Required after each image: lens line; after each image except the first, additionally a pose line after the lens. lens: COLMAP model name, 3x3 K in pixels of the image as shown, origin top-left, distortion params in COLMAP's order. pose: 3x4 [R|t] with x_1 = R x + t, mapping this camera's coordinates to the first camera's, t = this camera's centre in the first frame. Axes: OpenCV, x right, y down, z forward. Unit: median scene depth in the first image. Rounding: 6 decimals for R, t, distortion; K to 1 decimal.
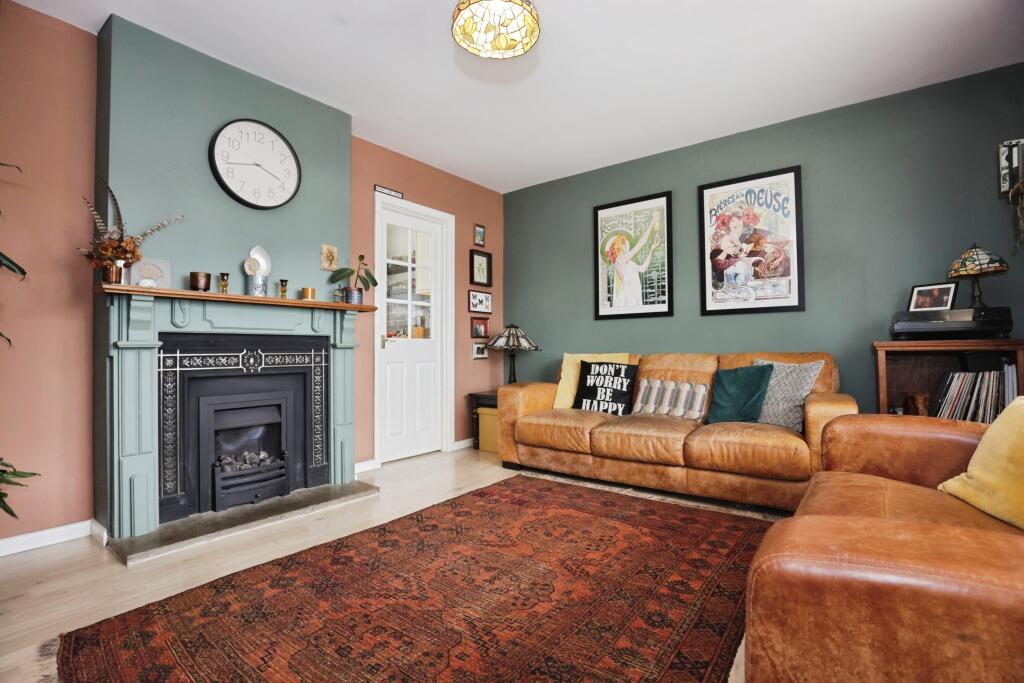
lens RADIAL K [[475.7, 0, 503.2], [0, 475.7, 344.7], [0, 0, 1]] dist [-0.006190, 0.000541]
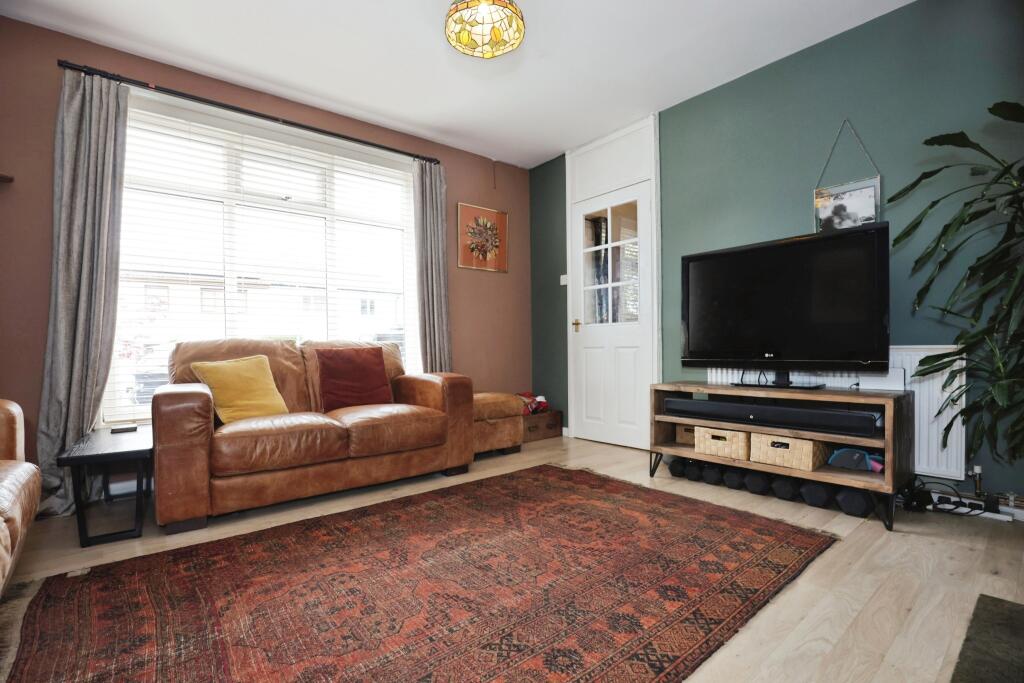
lens RADIAL K [[475.7, 0, 507.3], [0, 475.7, 340.7], [0, 0, 1]] dist [-0.006190, 0.000541]
pose [[-0.977591, 0.025171, 0.209002, -0.249168], [0.020071, 0.999448, -0.026487, 0.071666], [-0.209553, -0.021699, -0.977556, 1.768880]]
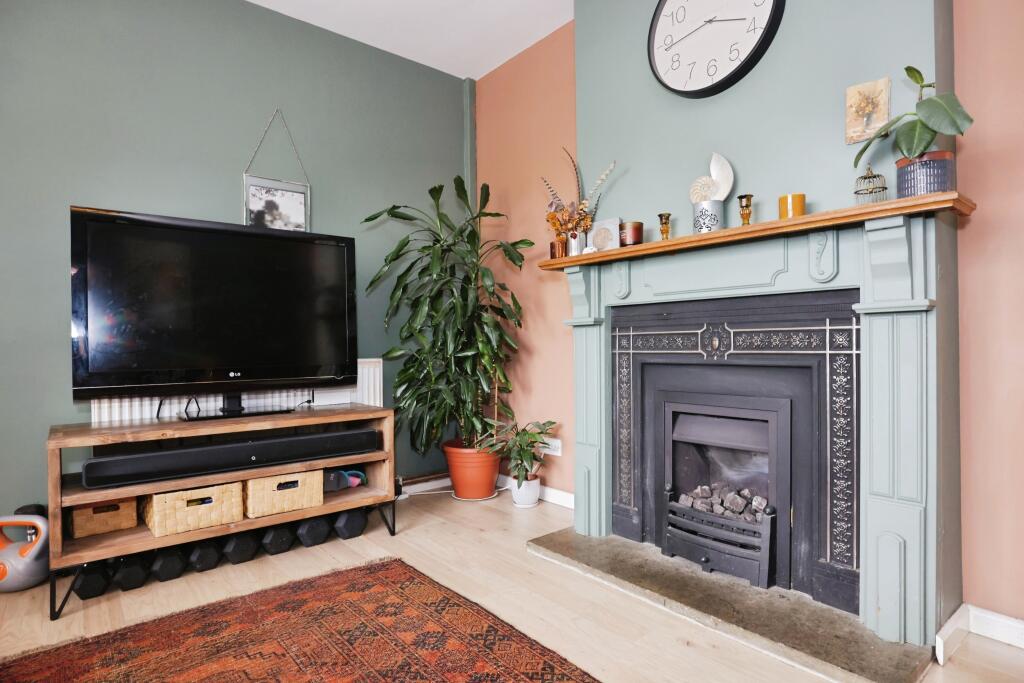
lens RADIAL K [[552.3, 0, 514.1], [0, 552.3, 344.5], [0, 0, 1]] dist [-0.012848, 0.000022]
pose [[-0.209391, 0.009153, -0.977789, 0.299892], [0.021425, 0.999759, 0.004771, 0.037414], [0.977597, -0.019950, -0.209537, 1.167931]]
